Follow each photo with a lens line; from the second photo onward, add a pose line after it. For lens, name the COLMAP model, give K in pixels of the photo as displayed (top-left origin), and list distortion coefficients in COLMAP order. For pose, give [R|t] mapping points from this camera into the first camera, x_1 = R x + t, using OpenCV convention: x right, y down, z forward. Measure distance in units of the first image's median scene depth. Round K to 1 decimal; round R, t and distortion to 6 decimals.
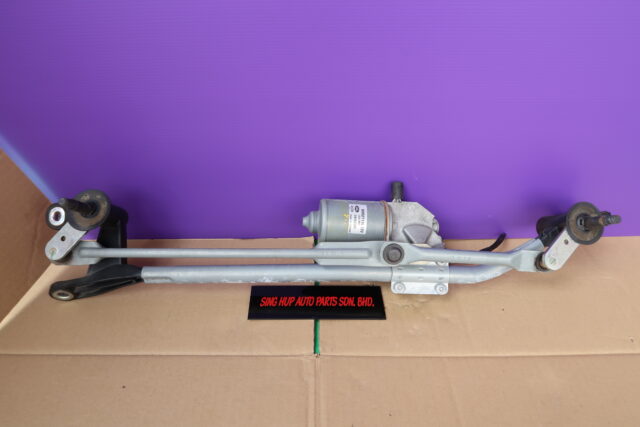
lens RADIAL K [[455.1, 0, 320.0], [0, 455.1, 213.5], [0, 0, 1]] dist [-0.005056, -0.000665]
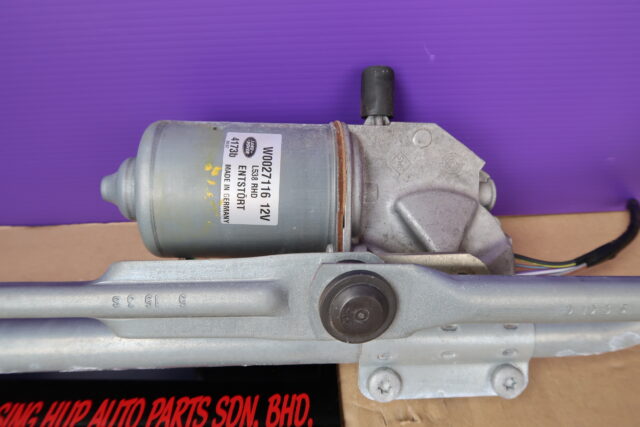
lens RADIAL K [[455.1, 0, 320.0], [0, 455.1, 213.5], [0, 0, 1]] dist [-0.005056, -0.000665]
pose [[0.999649, -0.026153, 0.004279, 0.126664], [0.025490, 0.993078, 0.114654, 0.001194], [-0.007248, -0.114504, 0.993396, 0.669225]]
